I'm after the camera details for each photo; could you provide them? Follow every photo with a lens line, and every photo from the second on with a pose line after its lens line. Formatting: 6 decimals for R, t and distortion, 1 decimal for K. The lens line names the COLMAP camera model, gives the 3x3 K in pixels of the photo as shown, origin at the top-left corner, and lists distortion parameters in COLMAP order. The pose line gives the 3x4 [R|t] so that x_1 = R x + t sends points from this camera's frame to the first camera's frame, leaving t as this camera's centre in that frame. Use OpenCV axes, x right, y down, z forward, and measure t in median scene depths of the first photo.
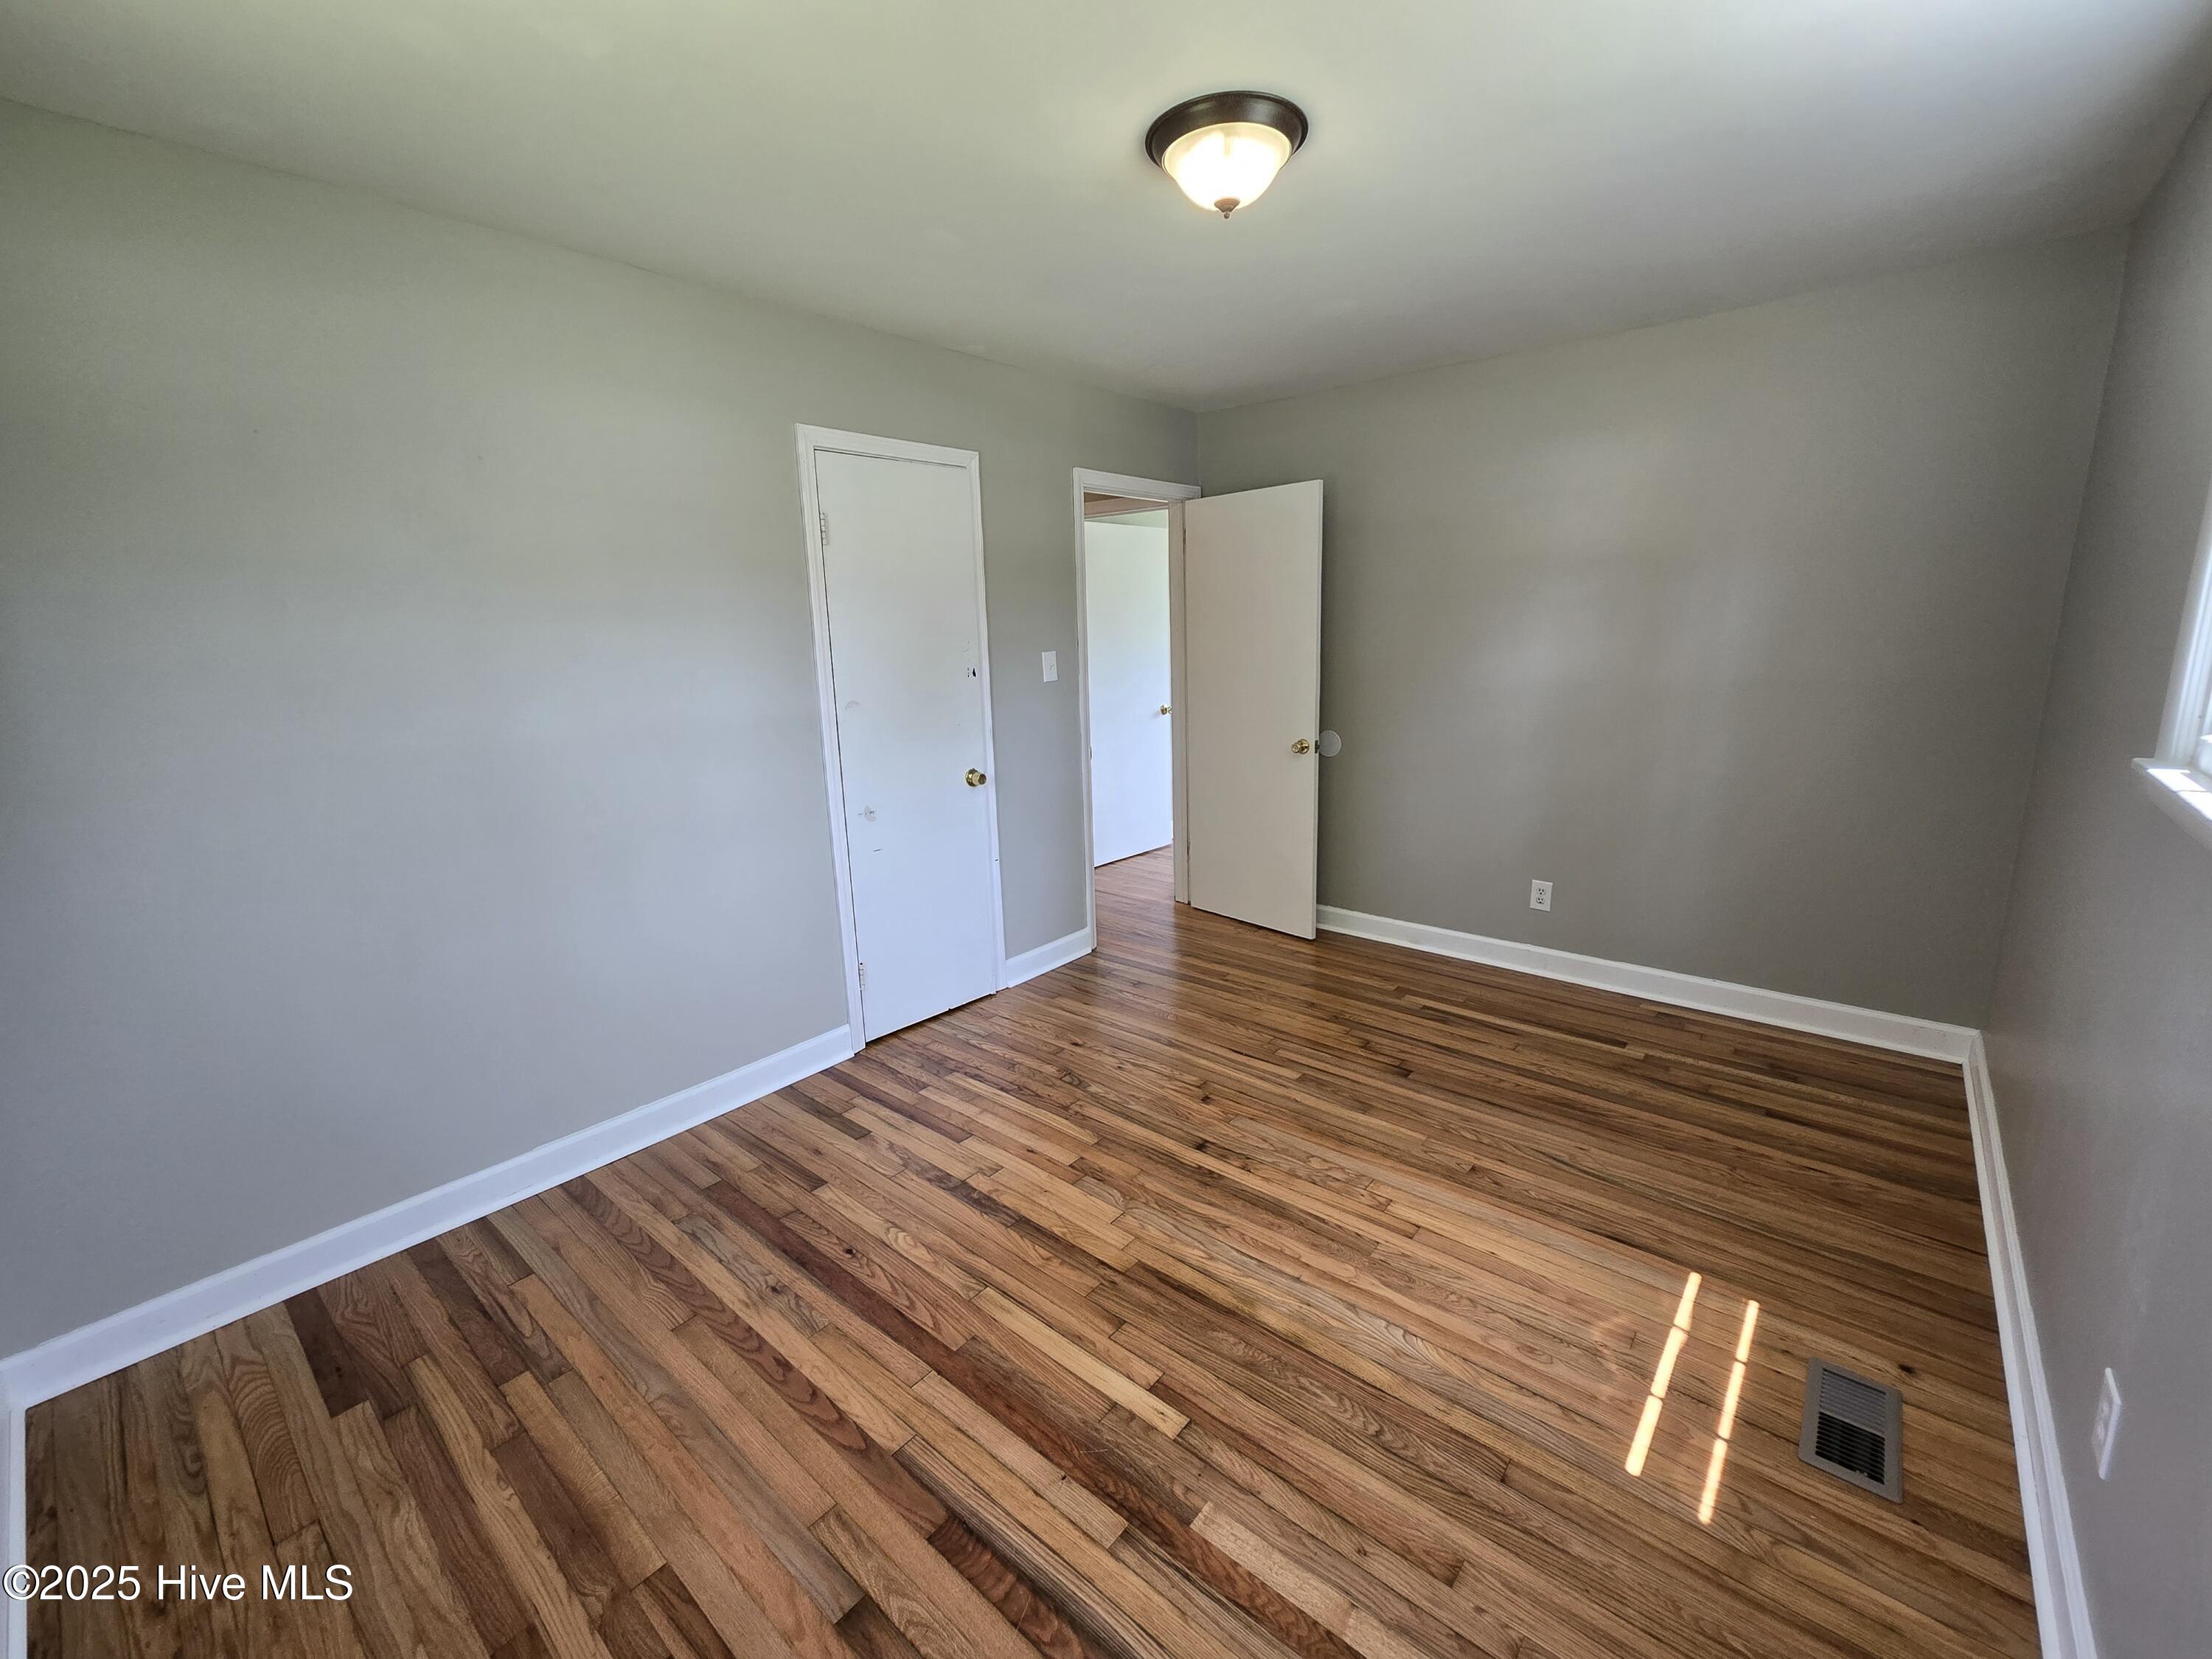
lens RADIAL K [[903.3, 0, 1113.5], [0, 903.3, 813.9], [0, 0, 1]] dist [-0.003194, 0.000559]
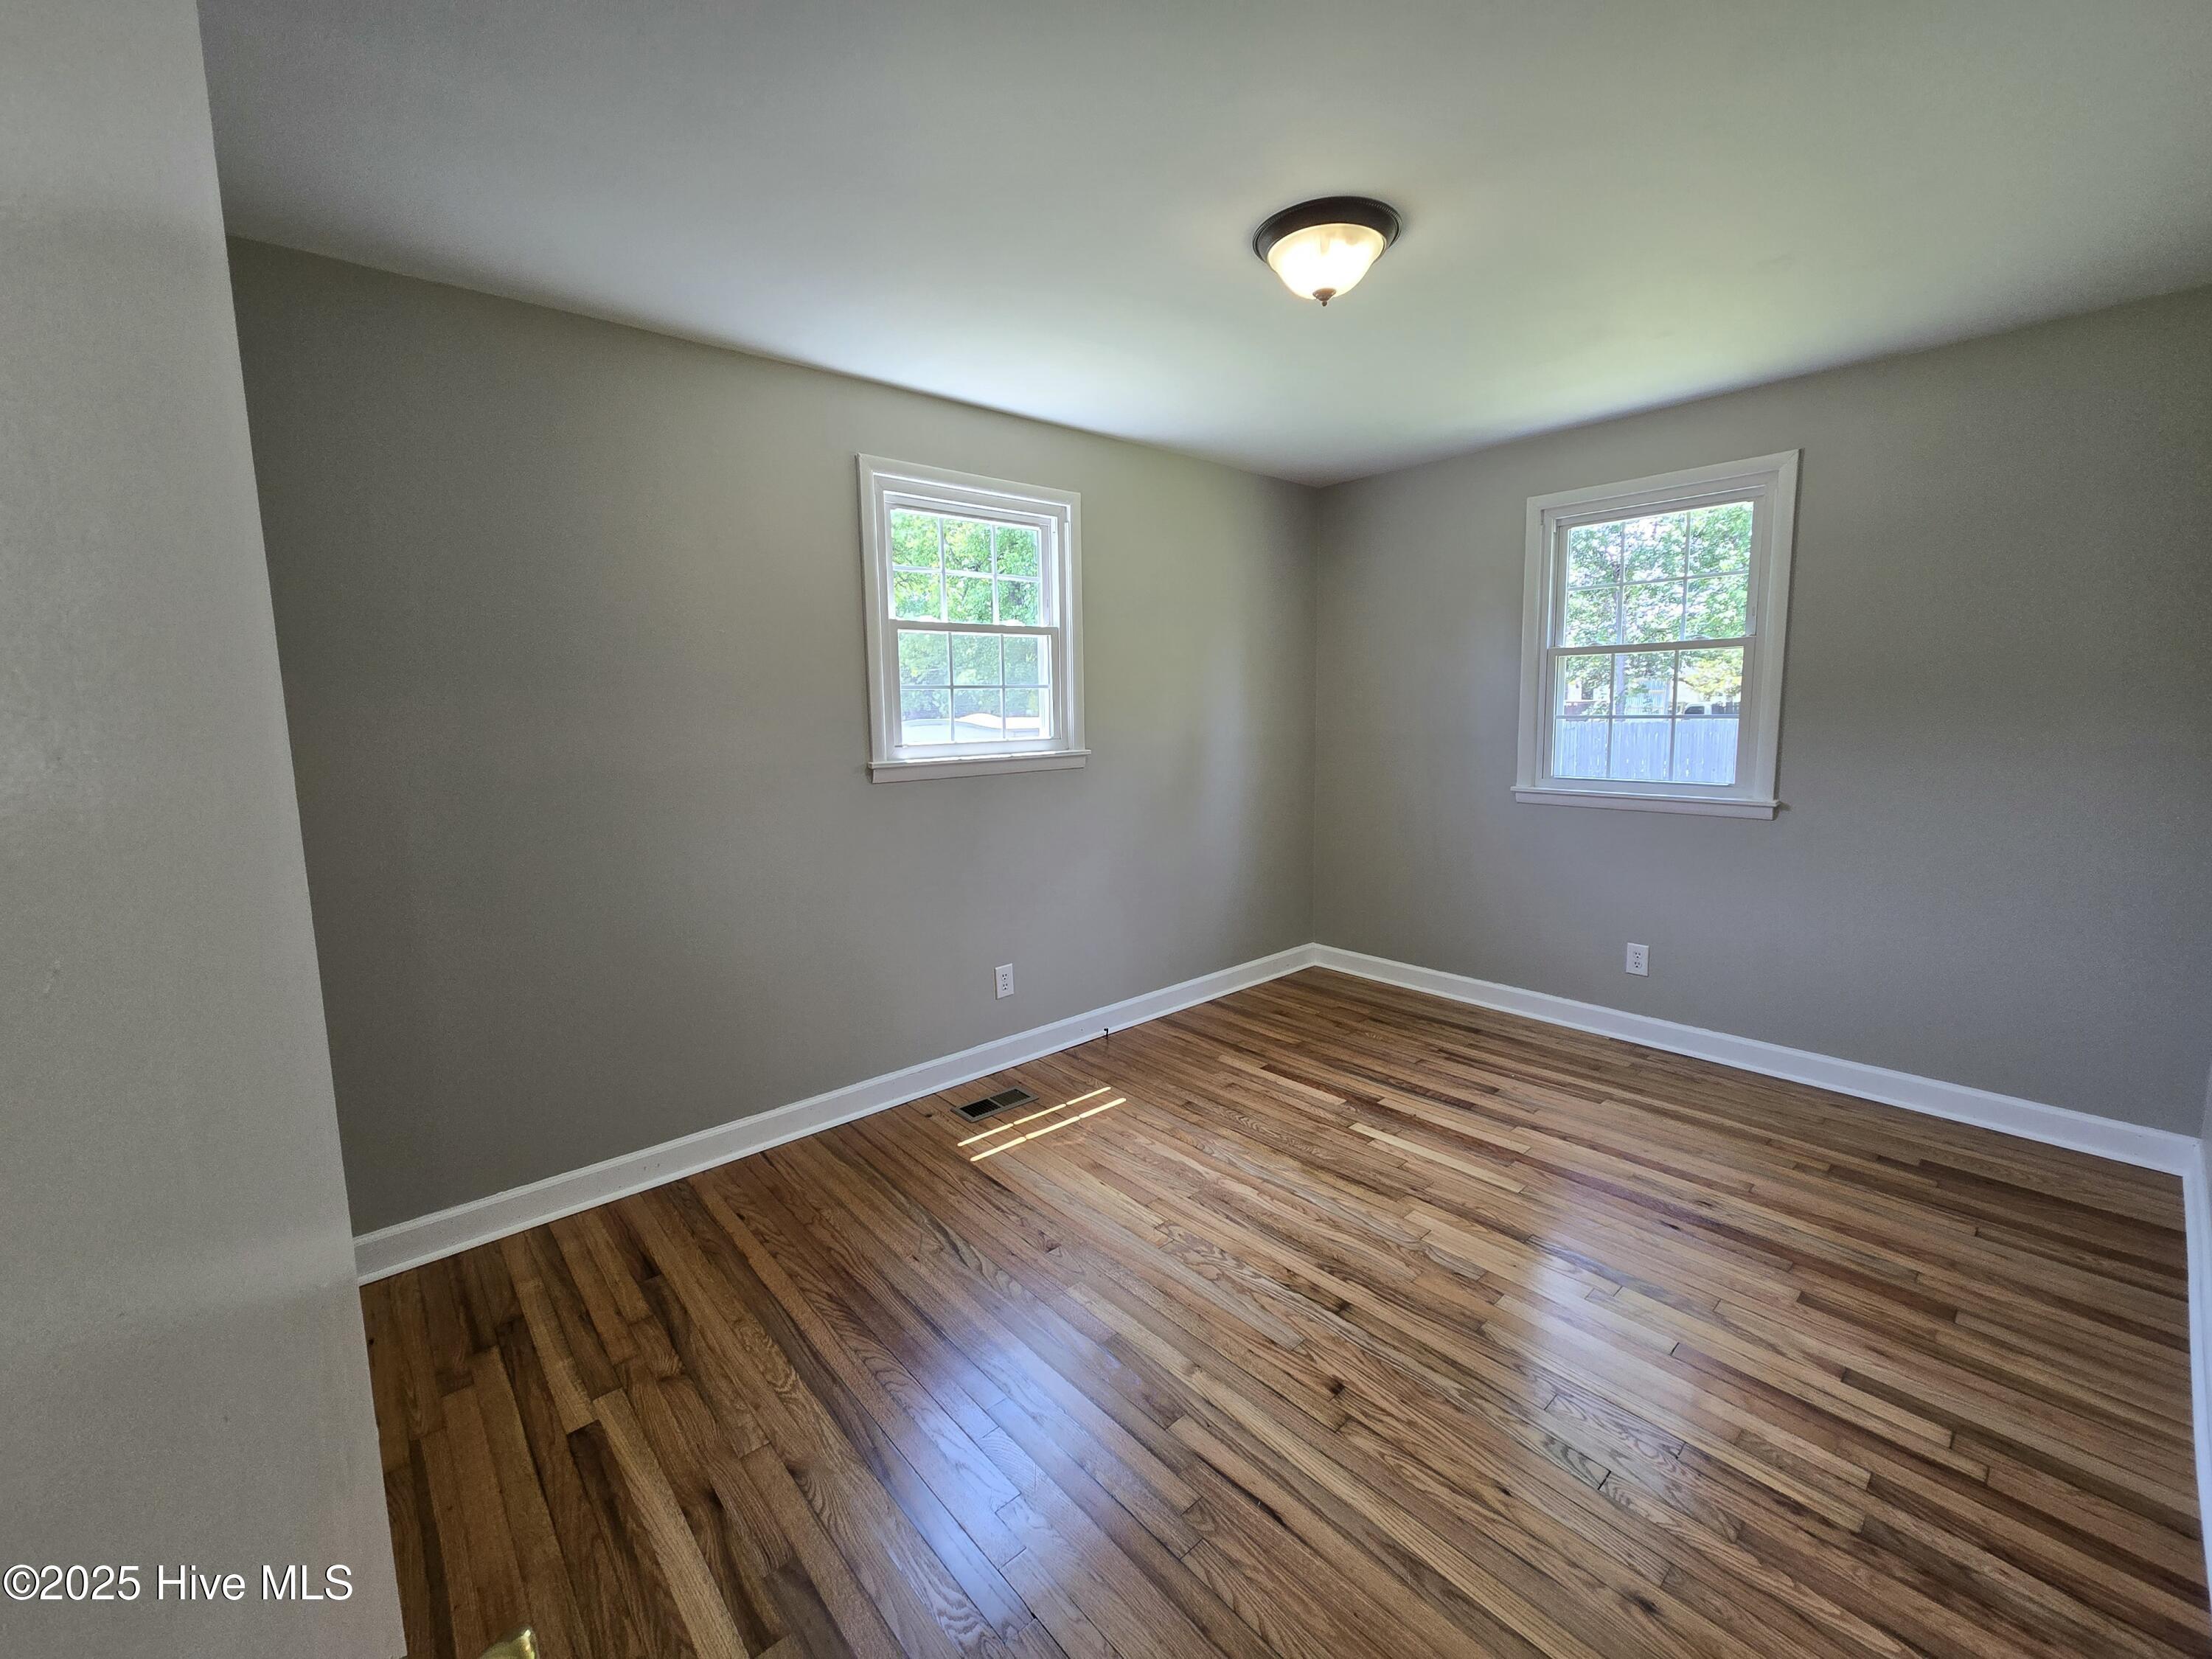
lens RADIAL K [[903.3, 0, 1113.5], [0, 903.3, 813.9], [0, 0, 1]] dist [-0.003194, 0.000559]
pose [[-0.988391, 0.027457, 0.149429, 0.191242], [0.074439, 0.944912, 0.318748, -0.366522], [-0.132446, 0.326171, -0.935986, 1.870469]]
